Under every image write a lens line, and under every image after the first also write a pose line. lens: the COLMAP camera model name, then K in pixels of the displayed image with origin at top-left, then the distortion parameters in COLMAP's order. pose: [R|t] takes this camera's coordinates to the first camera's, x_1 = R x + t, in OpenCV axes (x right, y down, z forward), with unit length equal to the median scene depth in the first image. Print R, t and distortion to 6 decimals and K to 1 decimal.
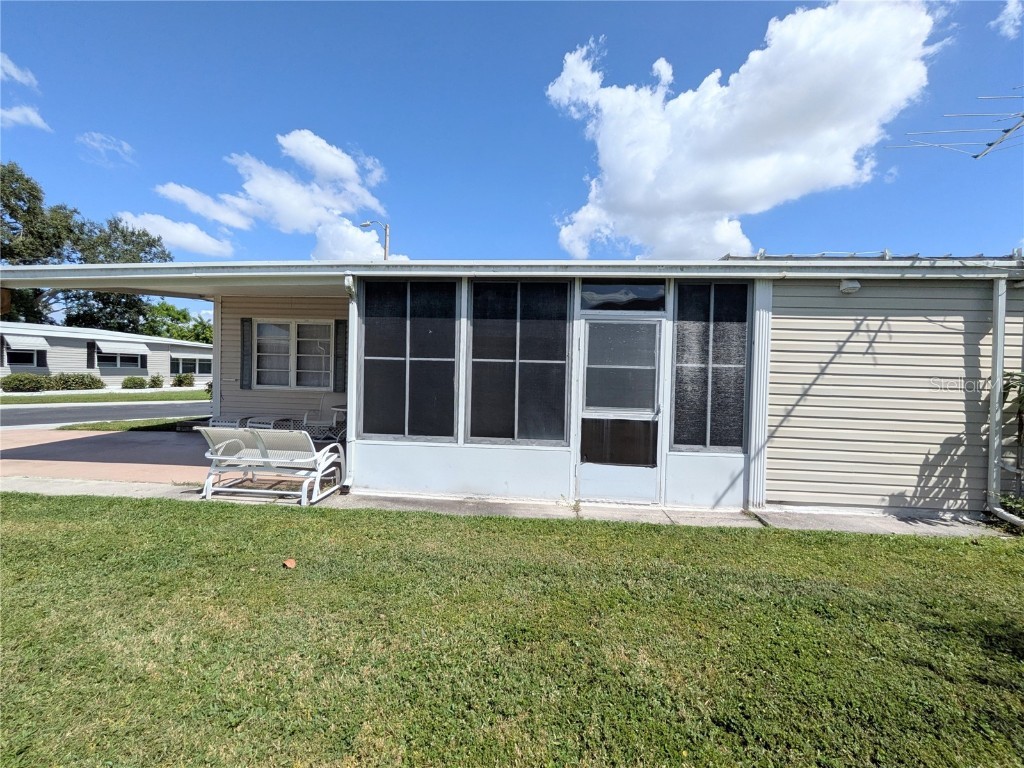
lens RADIAL K [[410.9, 0, 506.5], [0, 410.9, 399.1], [0, 0, 1]] dist [-0.001980, 0.000397]
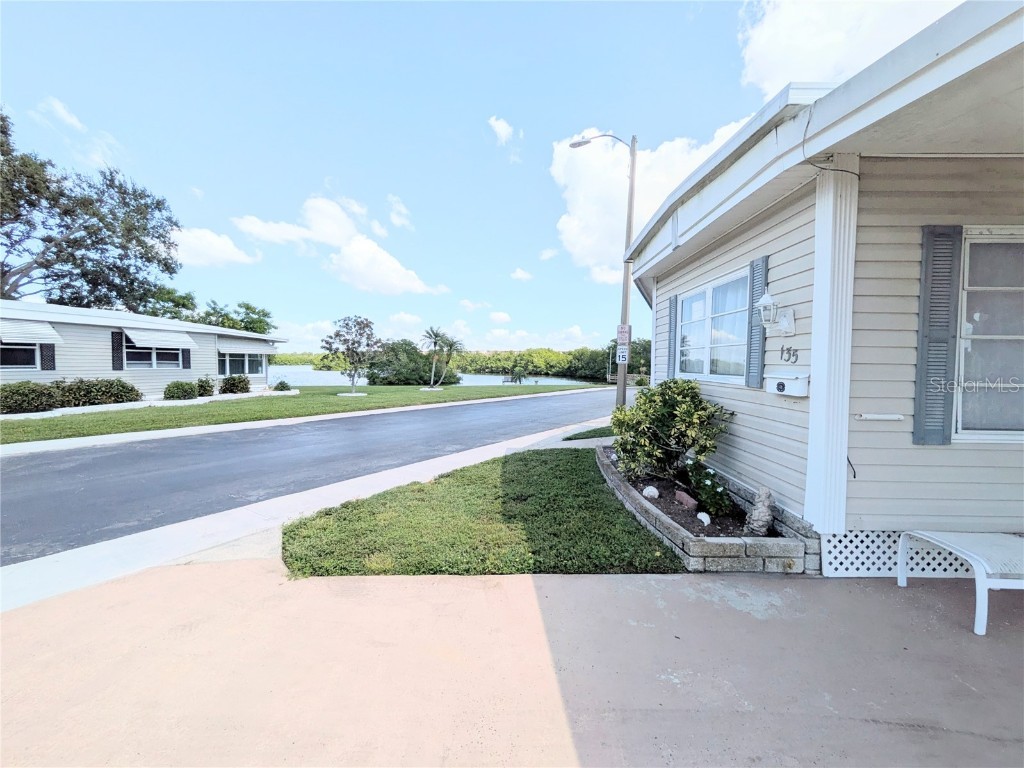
lens RADIAL K [[410.9, 0, 501.0], [0, 410.9, 398.2], [0, 0, 1]] dist [-0.001980, 0.000397]
pose [[0.998357, -0.022494, 0.052709, -0.382968], [0.021243, 0.999482, 0.024193, -0.029364], [-0.053226, -0.023034, 0.998317, 0.265963]]
